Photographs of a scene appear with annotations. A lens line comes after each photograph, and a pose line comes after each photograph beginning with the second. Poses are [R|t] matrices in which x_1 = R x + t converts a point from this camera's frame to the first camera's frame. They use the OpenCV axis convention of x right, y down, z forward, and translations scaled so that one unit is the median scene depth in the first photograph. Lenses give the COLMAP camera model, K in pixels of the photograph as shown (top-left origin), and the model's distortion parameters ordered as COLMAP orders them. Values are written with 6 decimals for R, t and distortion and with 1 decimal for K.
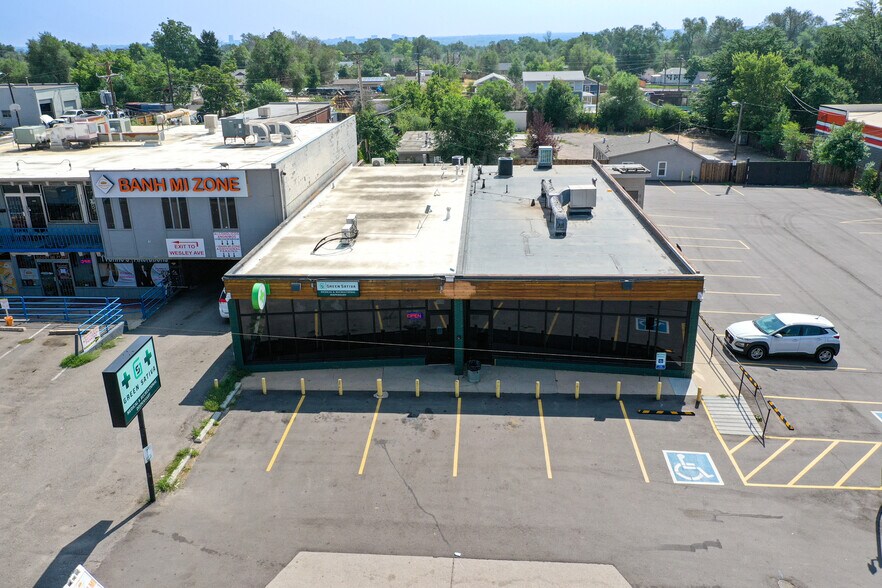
lens RADIAL K [[692.5, 0, 439.2], [0, 692.5, 288.0], [0, 0, 1]] dist [-0.003885, 0.005083]
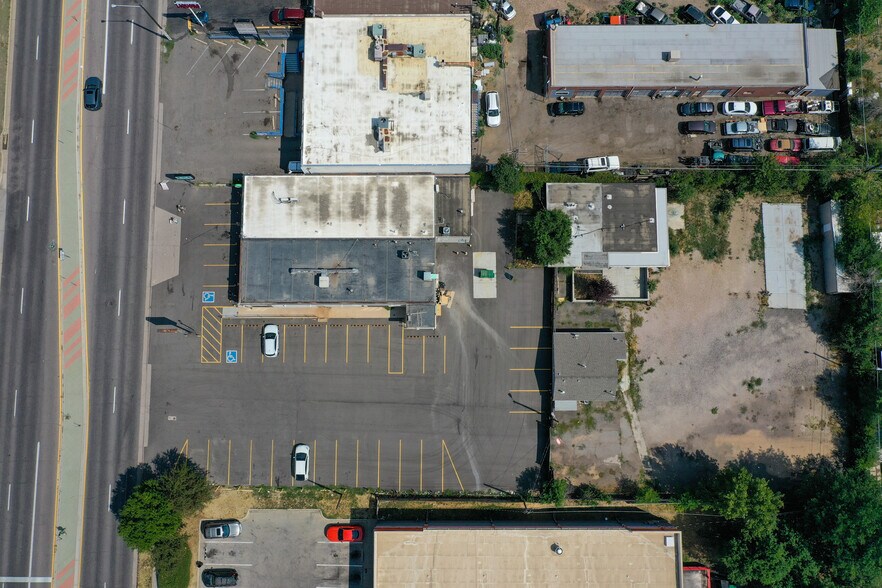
lens RADIAL K [[692.5, 0, 439.0], [0, 692.5, 296.0], [0, 0, 1]] dist [-0.003885, 0.005083]
pose [[0.063772, 0.993872, -0.090290, 0.638035], [-0.342322, 0.106770, 0.933497, -3.294205], [0.937416, -0.028623, 0.347033, 0.625755]]
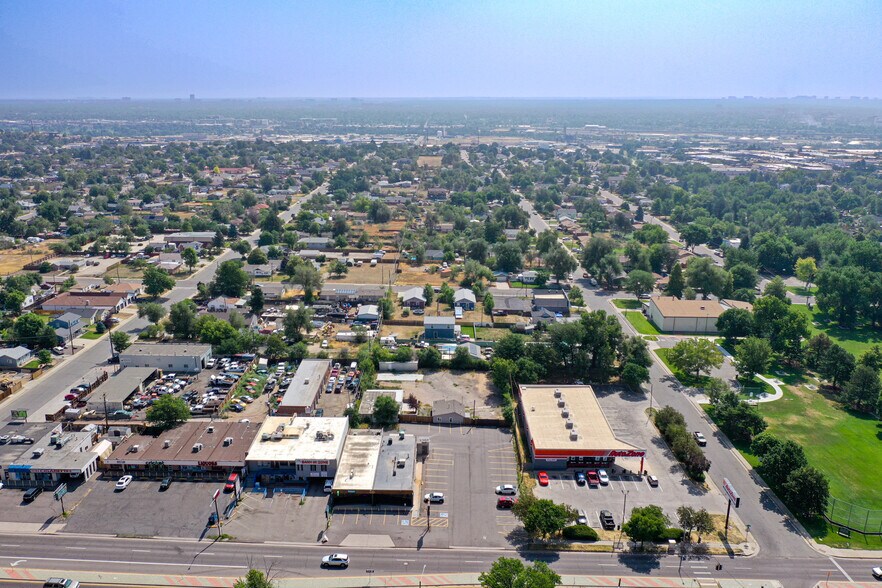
lens RADIAL K [[692.5, 0, 441.6], [0, 692.5, 300.0], [0, 0, 1]] dist [-0.003885, 0.005083]
pose [[0.997683, 0.013215, 0.066737, 0.178879], [-0.009045, 0.998010, -0.062399, -1.121414], [-0.067428, 0.061651, 0.995818, -4.427033]]
